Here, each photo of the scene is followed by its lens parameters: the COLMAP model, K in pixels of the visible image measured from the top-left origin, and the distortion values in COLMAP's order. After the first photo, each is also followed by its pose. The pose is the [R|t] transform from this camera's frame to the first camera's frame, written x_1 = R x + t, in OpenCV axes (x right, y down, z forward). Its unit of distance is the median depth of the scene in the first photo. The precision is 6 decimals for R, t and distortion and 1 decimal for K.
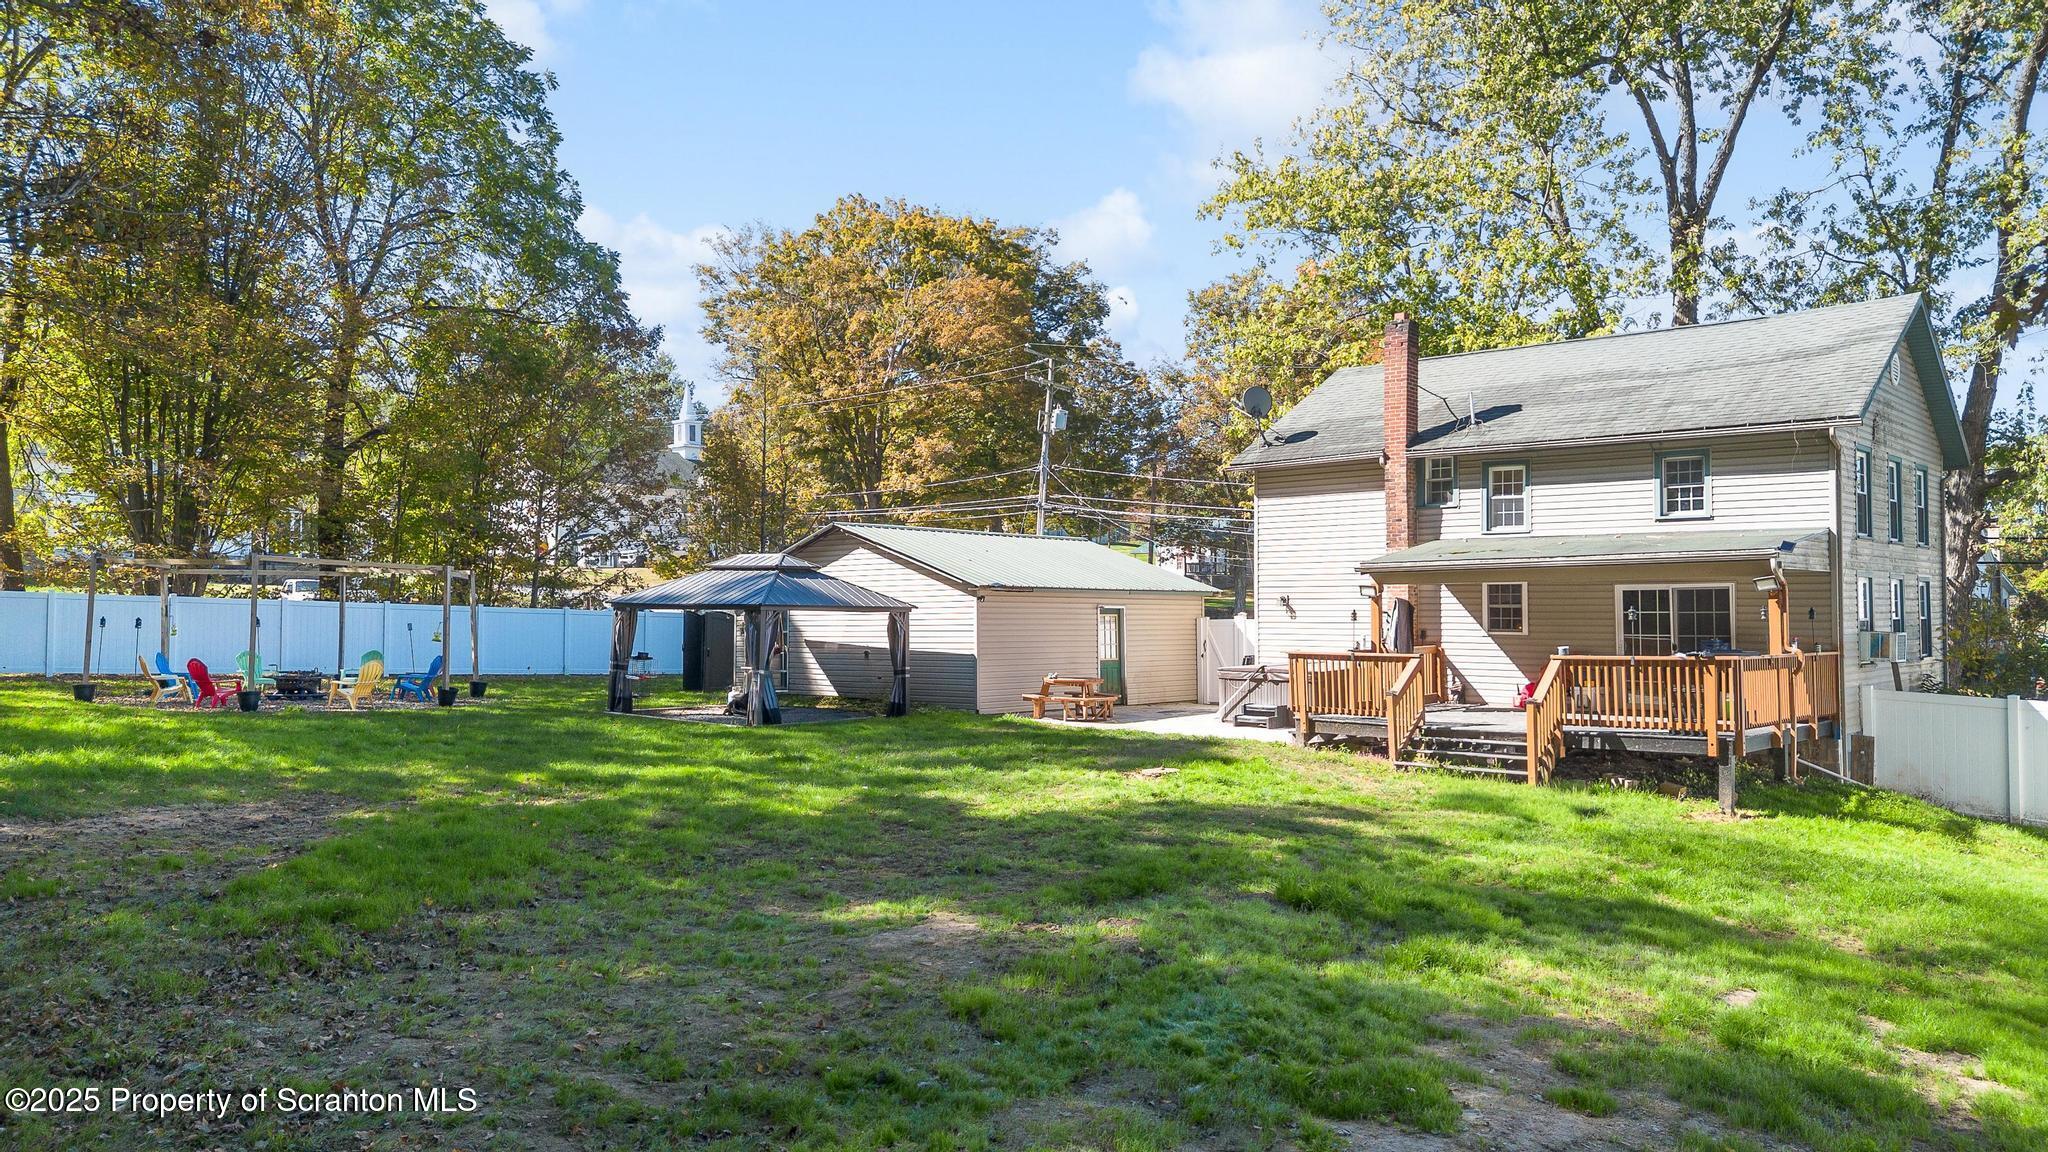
lens RADIAL K [[1432.6, 0, 1011.9], [0, 1432.6, 571.7], [0, 0, 1]] dist [0.055533, -0.043702]
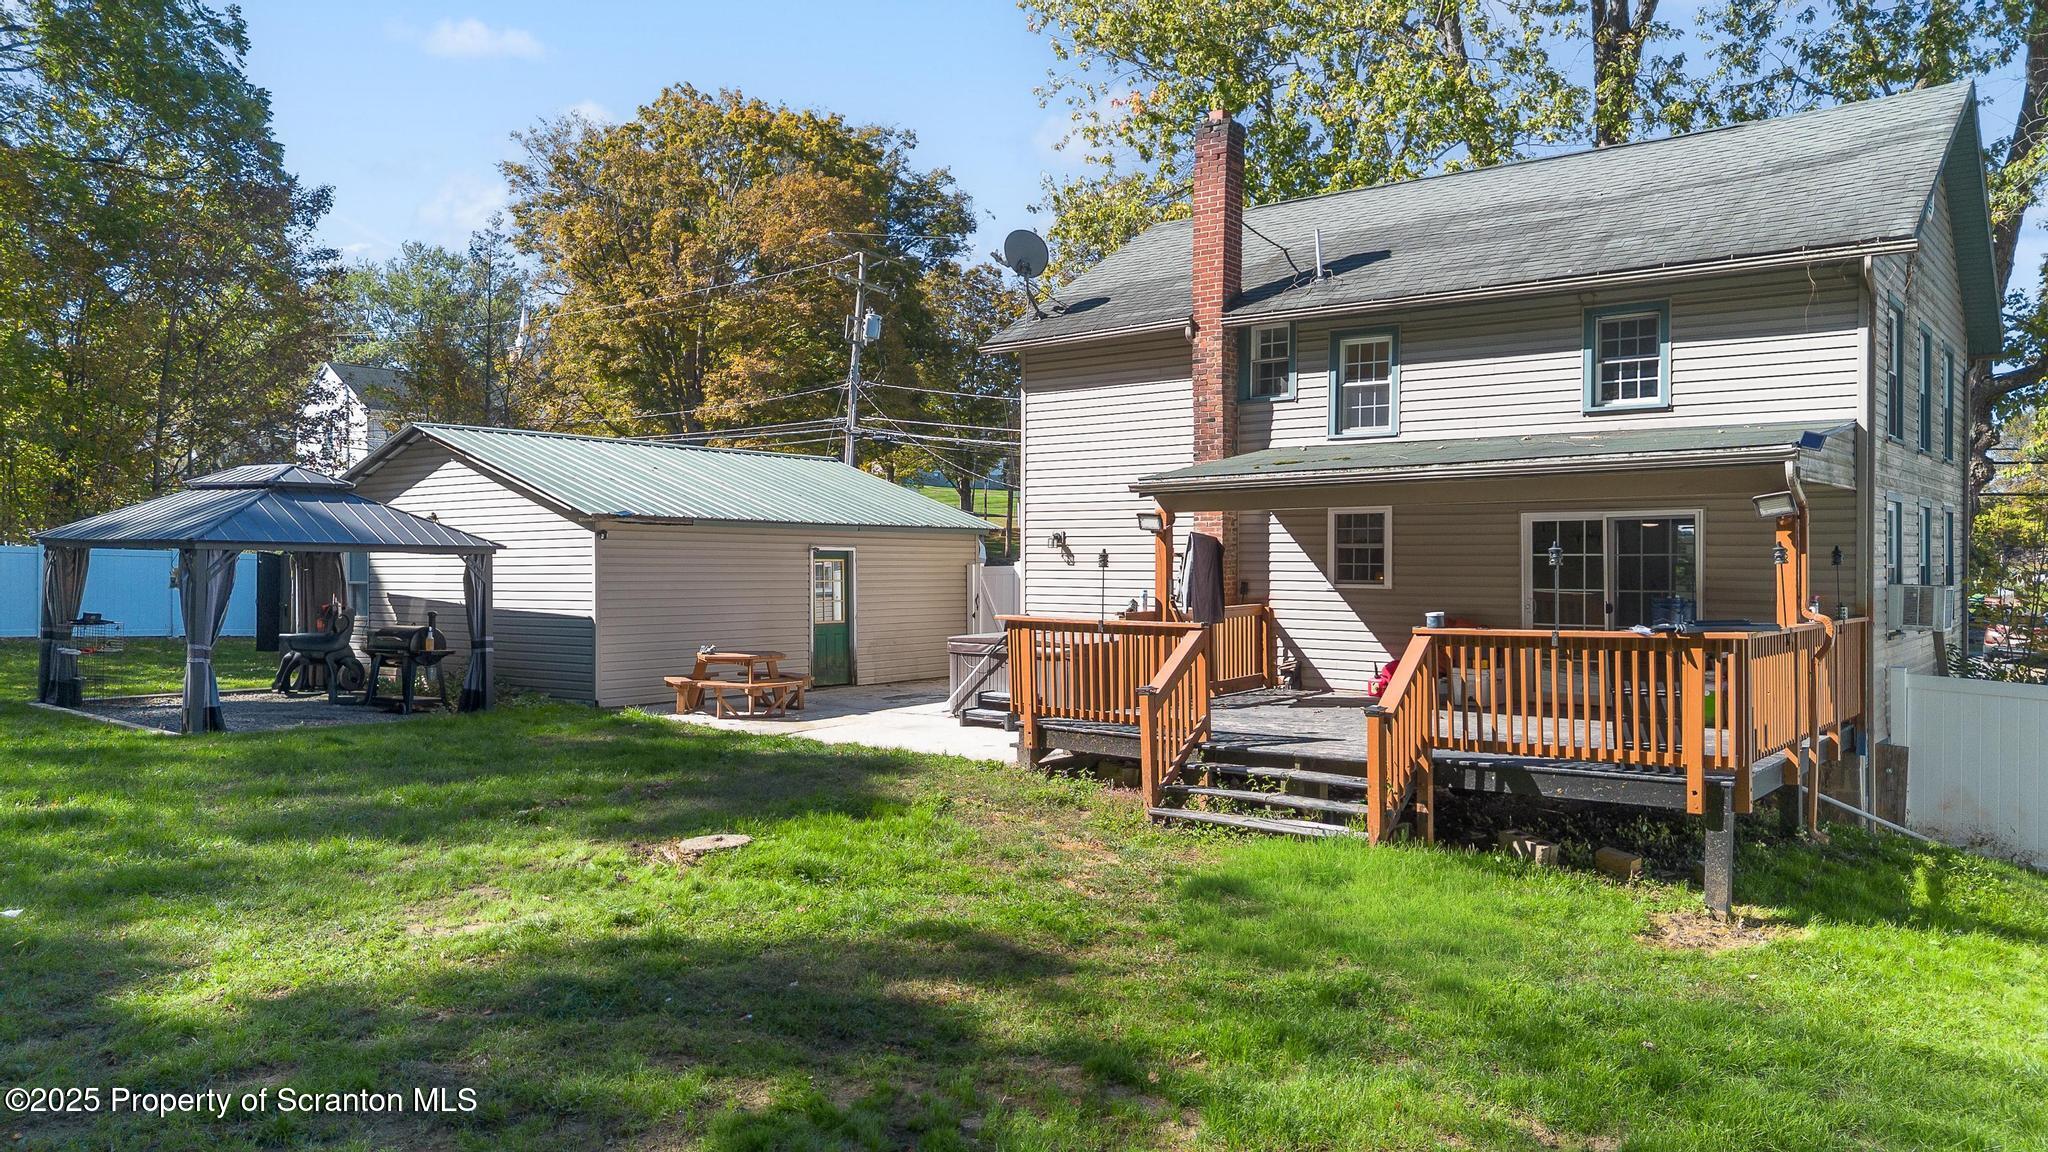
lens RADIAL K [[1432.6, 0, 1009.5], [0, 1432.6, 567.2], [0, 0, 1]] dist [0.055533, -0.043702]
pose [[0.998207, 0.001386, 0.059835, 0.132844], [-0.003418, 0.999420, 0.033873, 0.011145], [-0.059753, -0.034017, 0.997633, 0.326280]]
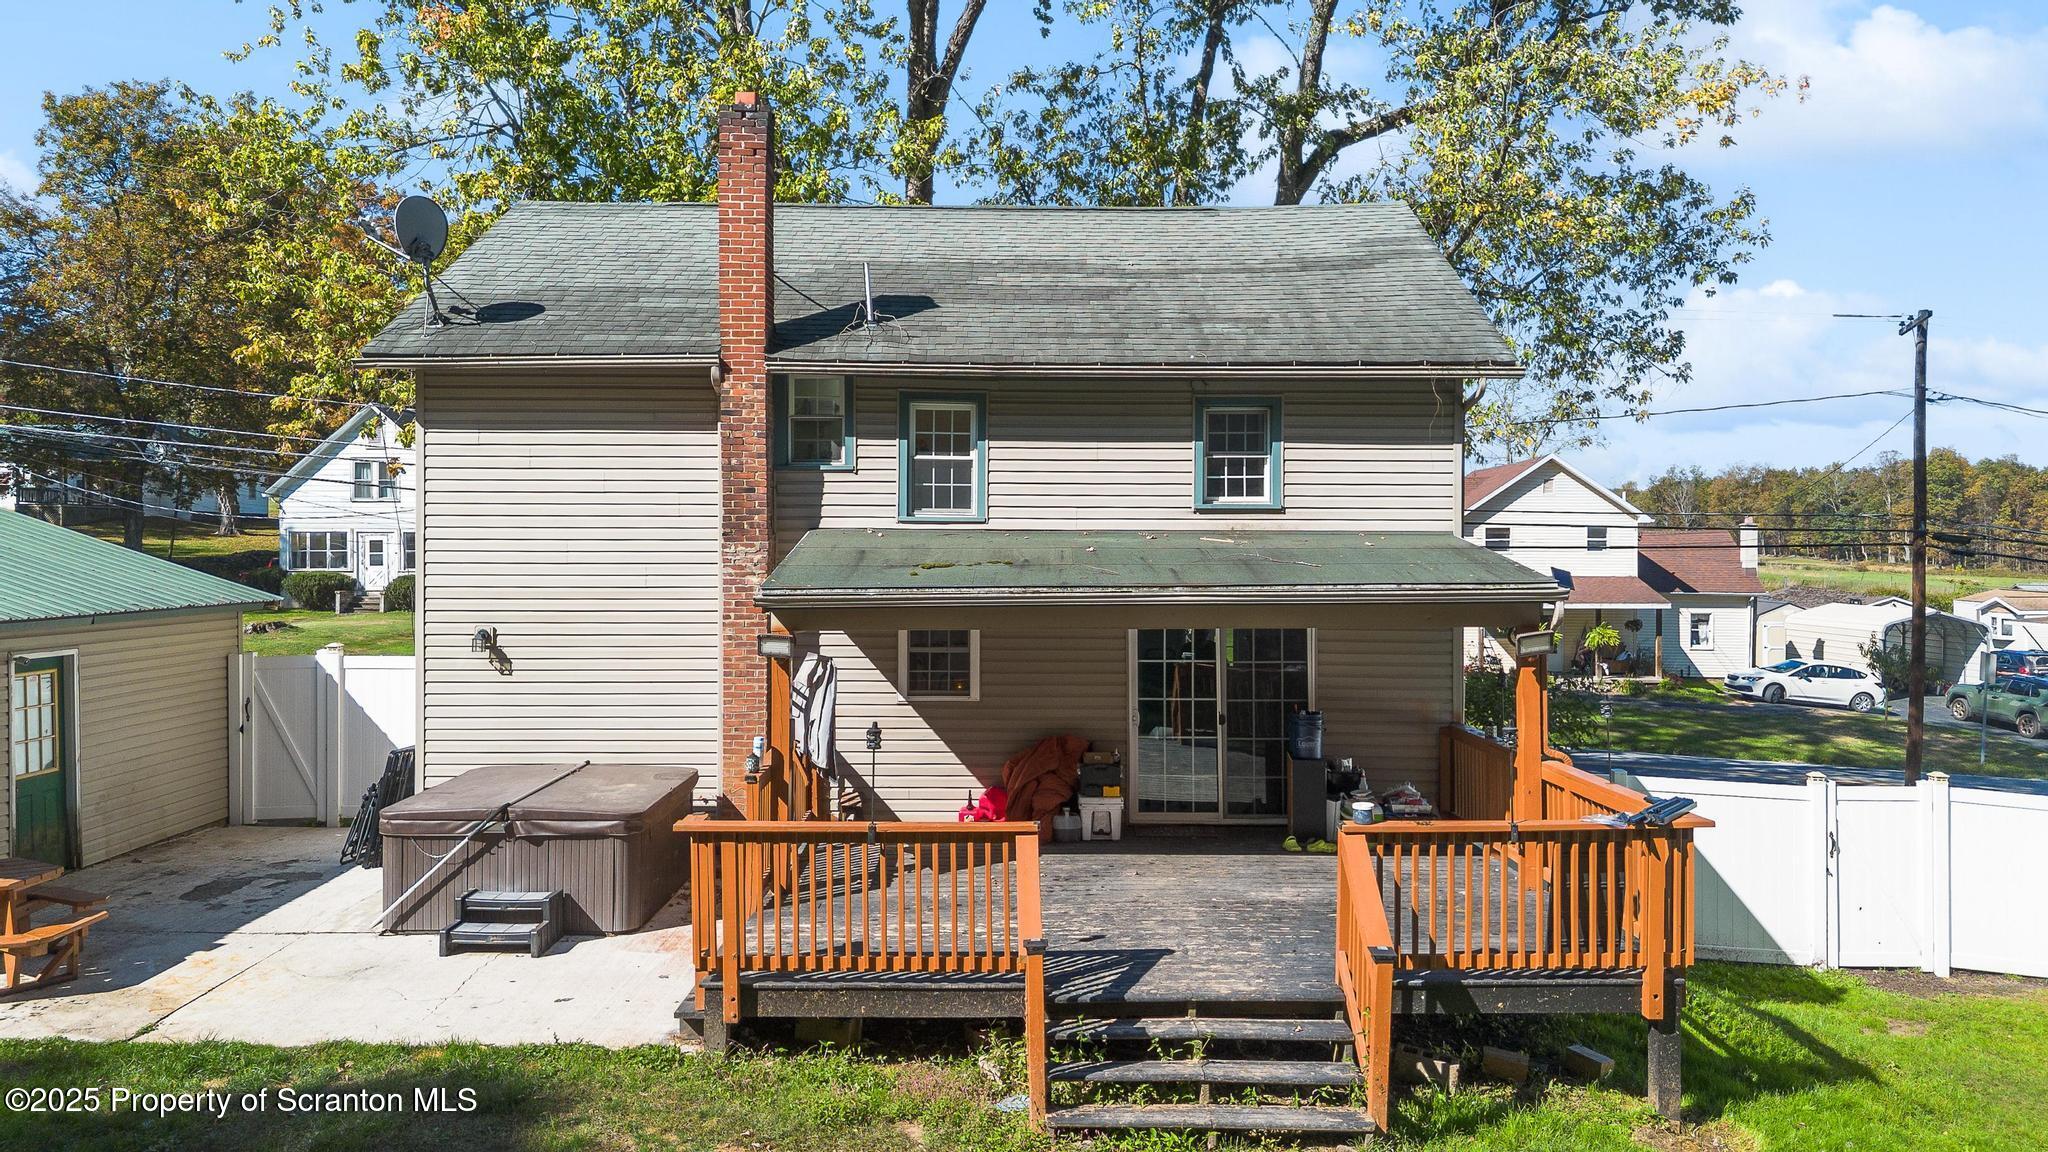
lens RADIAL K [[1432.6, 0, 1009.6], [0, 1432.6, 543.7], [0, 0, 1]] dist [0.055533, -0.043702]
pose [[0.739827, -0.002305, 0.672793, -0.013609], [-0.021381, 0.999408, 0.026936, -0.032110], [-0.672457, -0.034313, 0.739340, 0.543887]]
